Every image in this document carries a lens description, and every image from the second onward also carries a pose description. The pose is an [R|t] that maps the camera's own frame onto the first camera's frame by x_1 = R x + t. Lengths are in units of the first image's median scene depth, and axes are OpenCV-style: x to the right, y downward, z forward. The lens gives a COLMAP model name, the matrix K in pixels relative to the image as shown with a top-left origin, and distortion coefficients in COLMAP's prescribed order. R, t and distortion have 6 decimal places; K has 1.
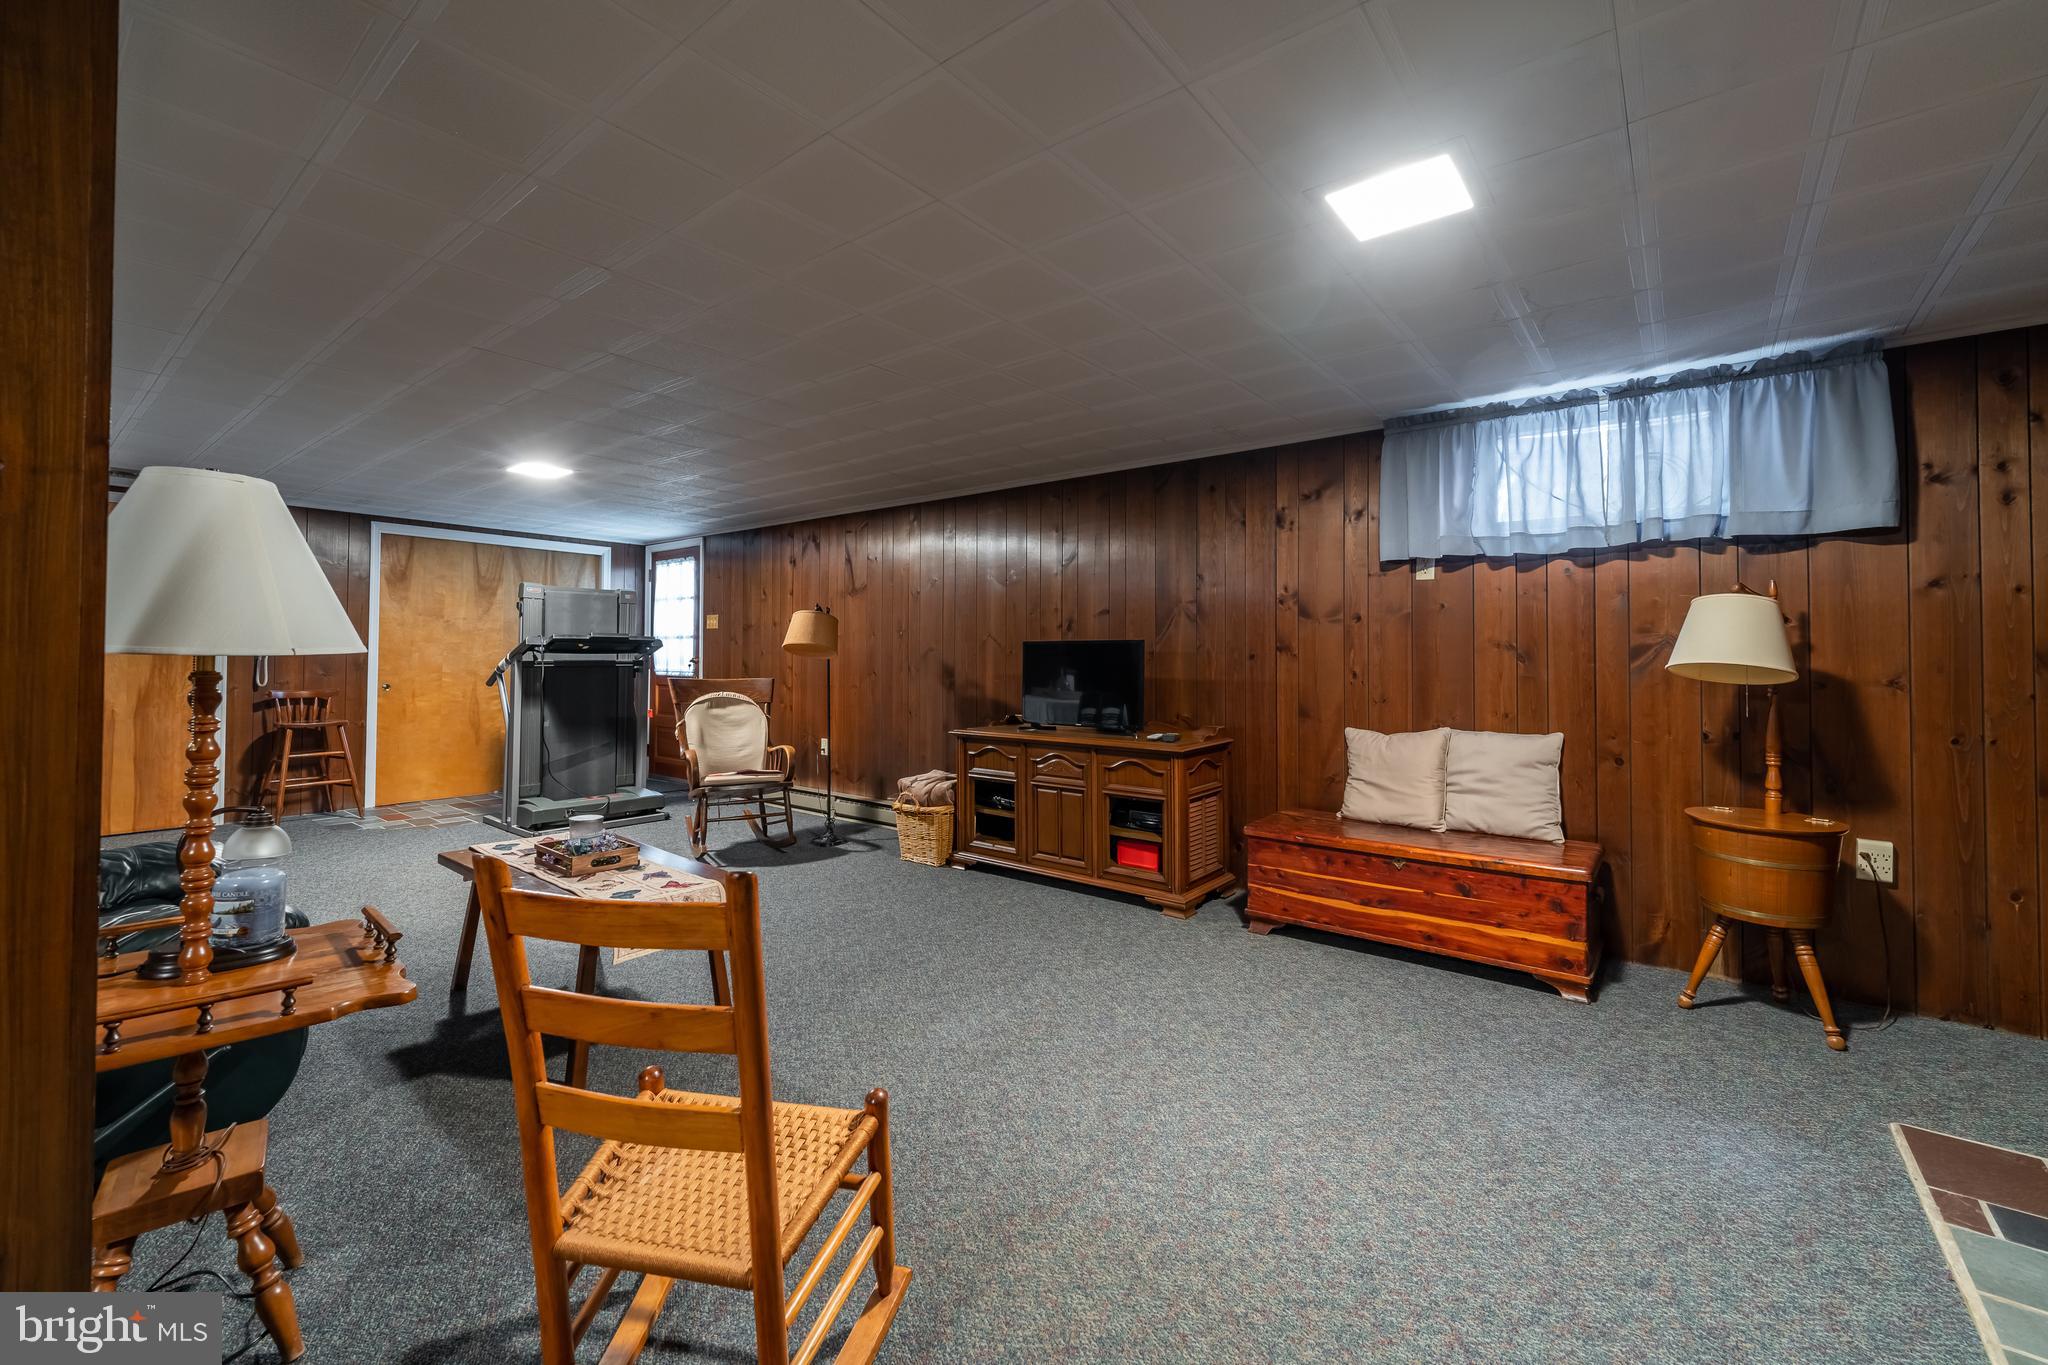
lens RADIAL K [[844.8, 0, 1024.0], [0, 844.8, 682.5], [0, 0, 1]] dist [0.000895, 0.000052]
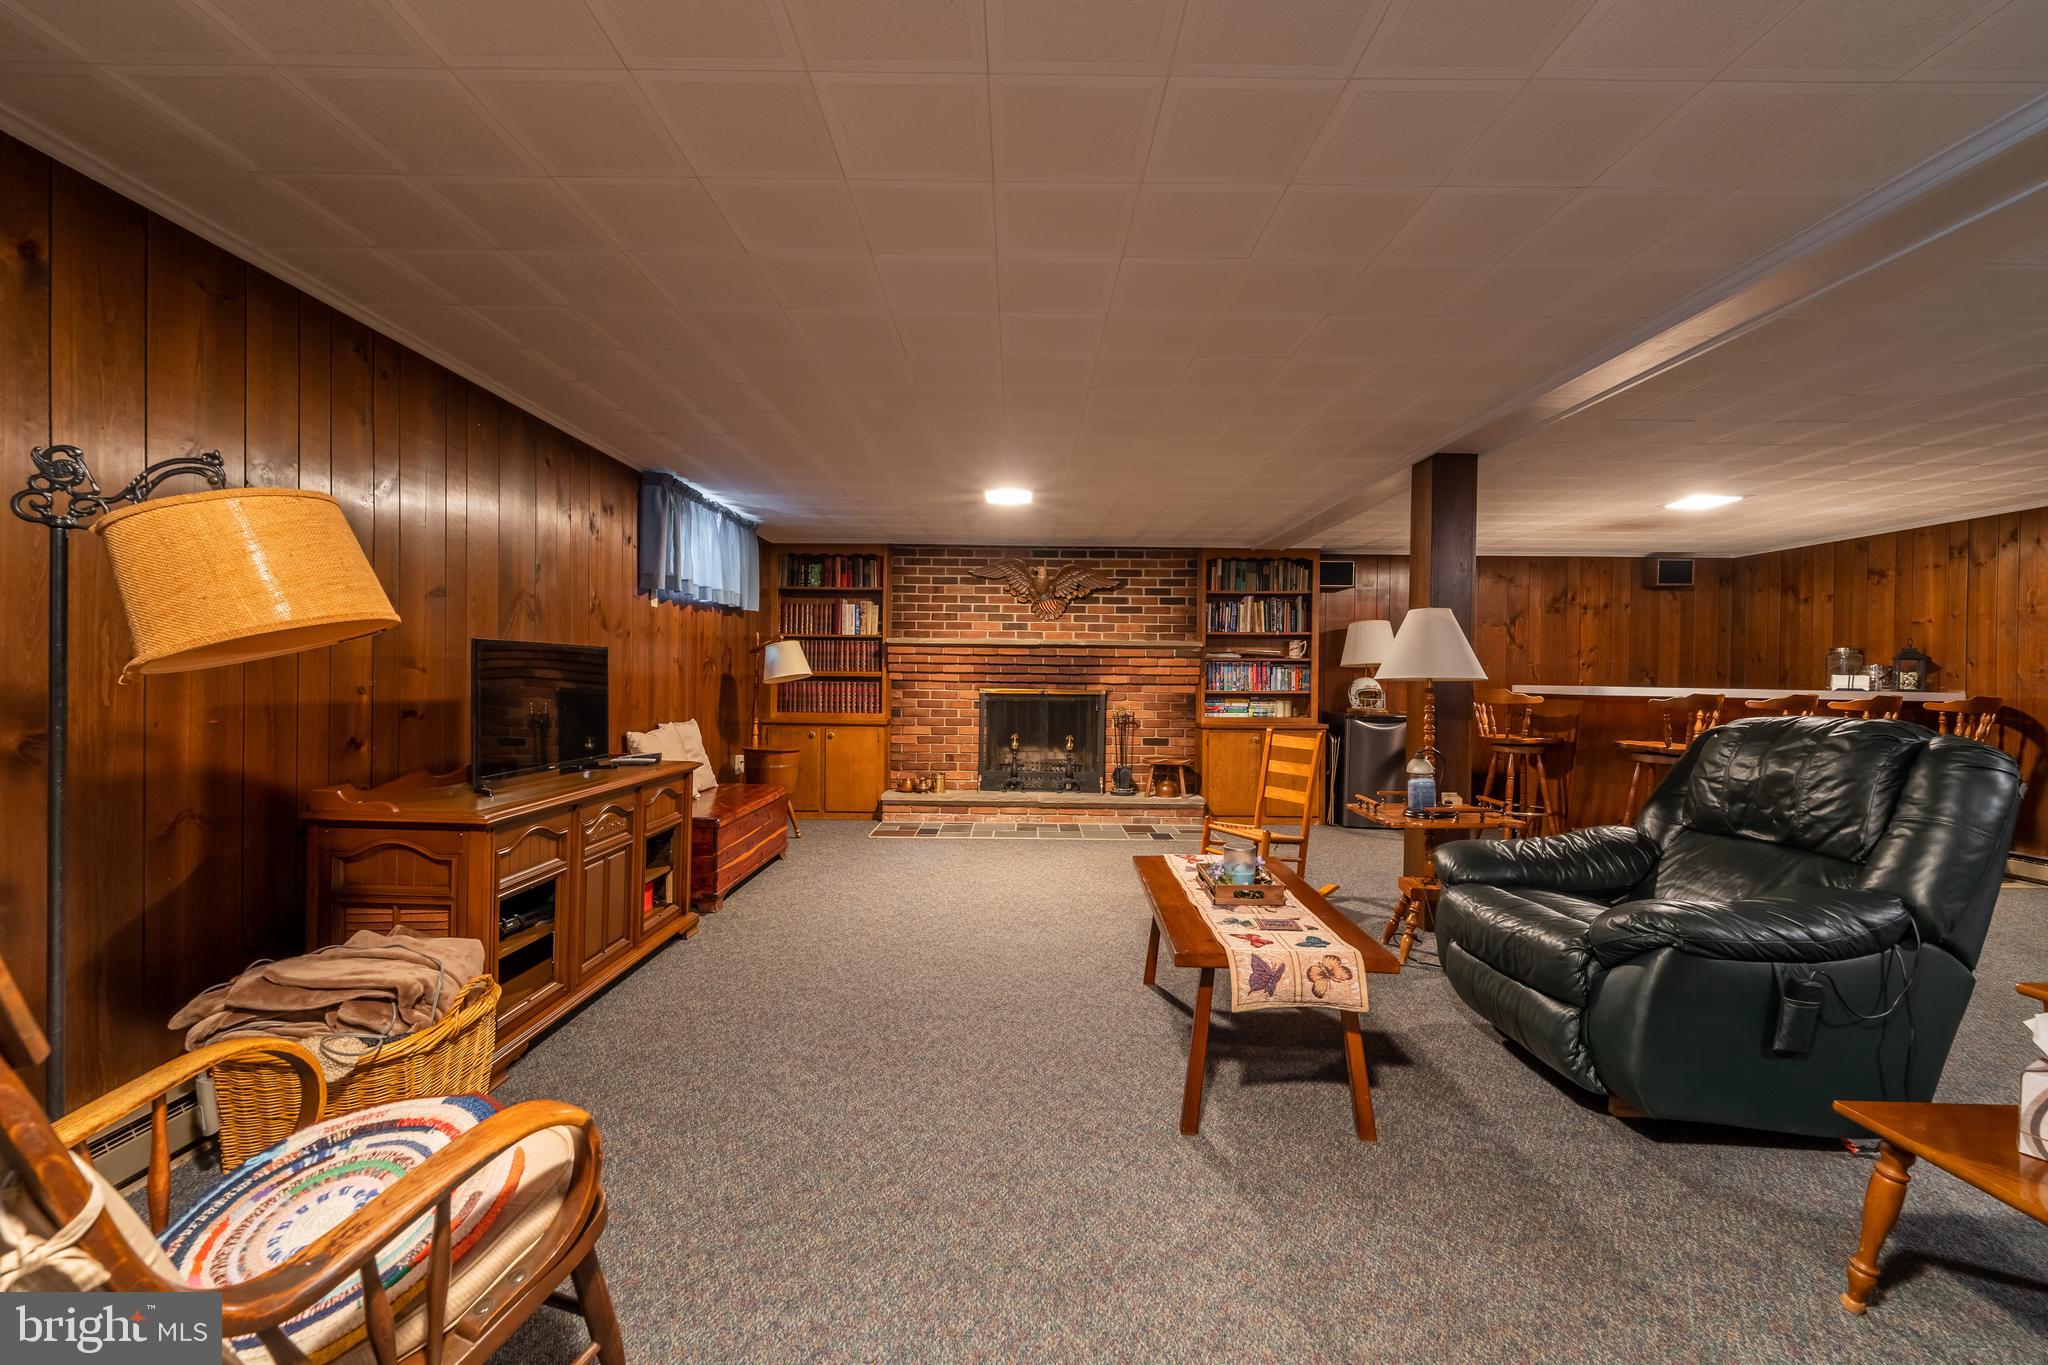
lens RADIAL K [[844.8, 0, 1024.0], [0, 844.8, 682.5], [0, 0, 1]] dist [0.000895, 0.000052]
pose [[-0.631511, -0.018959, 0.775135, -0.943233], [0.010181, 0.999412, 0.032739, -0.048211], [-0.775300, 0.028567, -0.630947, 1.521802]]
